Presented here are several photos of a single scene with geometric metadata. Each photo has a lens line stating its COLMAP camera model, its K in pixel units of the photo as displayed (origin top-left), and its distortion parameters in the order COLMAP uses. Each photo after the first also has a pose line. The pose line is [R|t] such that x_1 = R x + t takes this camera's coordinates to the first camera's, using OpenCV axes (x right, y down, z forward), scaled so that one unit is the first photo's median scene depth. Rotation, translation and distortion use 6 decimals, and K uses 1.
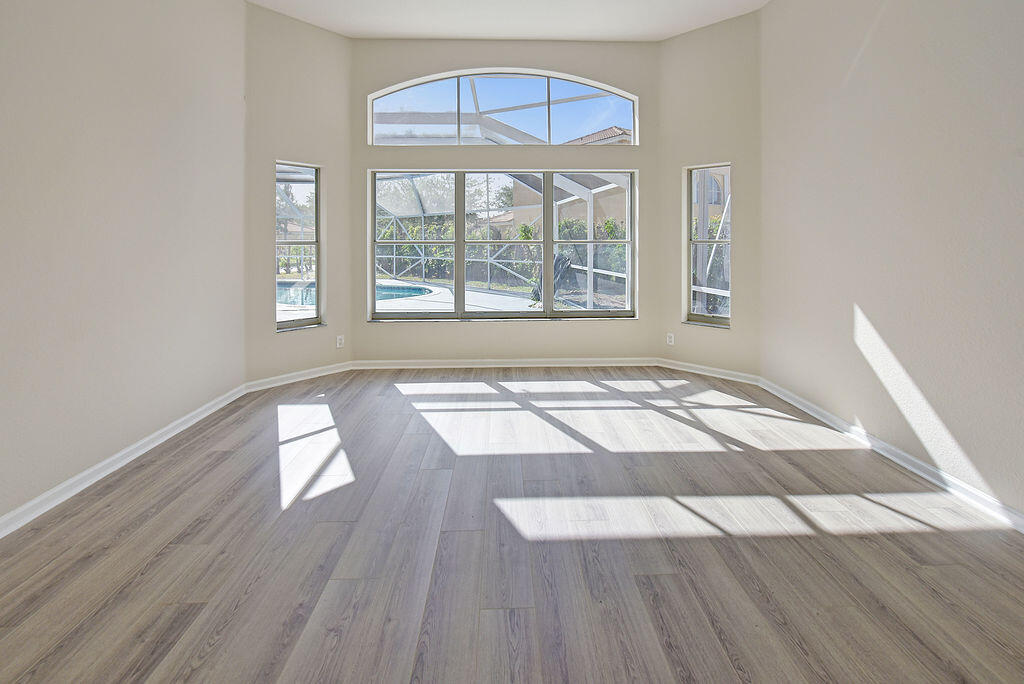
lens RADIAL K [[411.7, 0, 510.8], [0, 411.7, 345.9], [0, 0, 1]] dist [-0.008475, -0.000164]
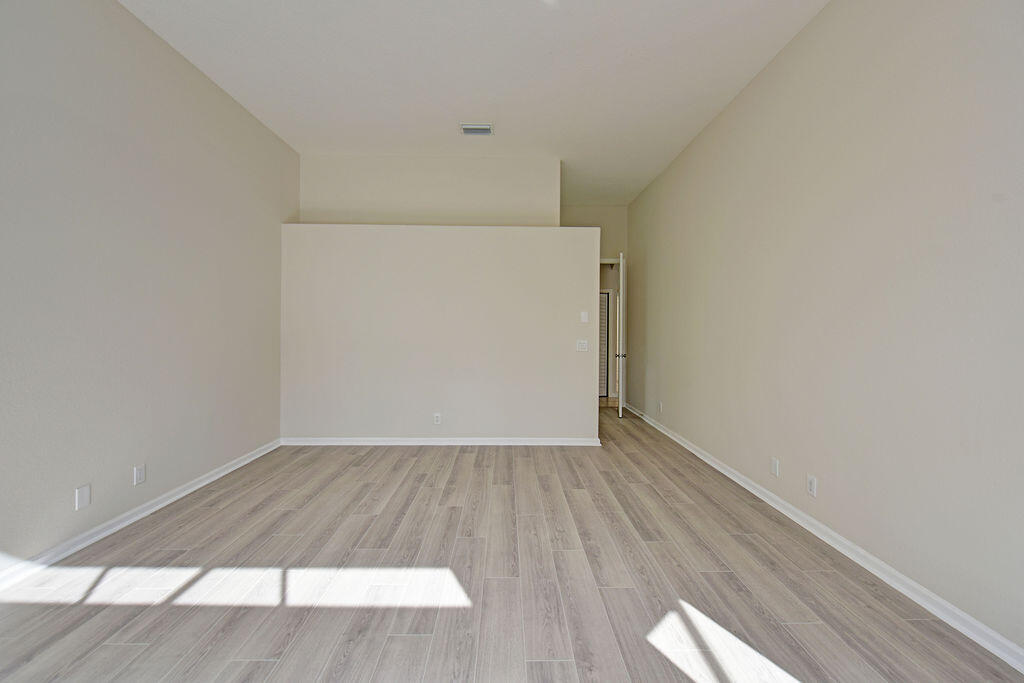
lens RADIAL K [[411.7, 0, 510.8], [0, 411.7, 345.4], [0, 0, 1]] dist [-0.008475, -0.000164]
pose [[-0.999891, -0.006559, 0.013252, -0.161933], [-0.002529, 0.958885, 0.283783, -0.553576], [-0.014568, 0.283719, -0.958797, 2.038370]]
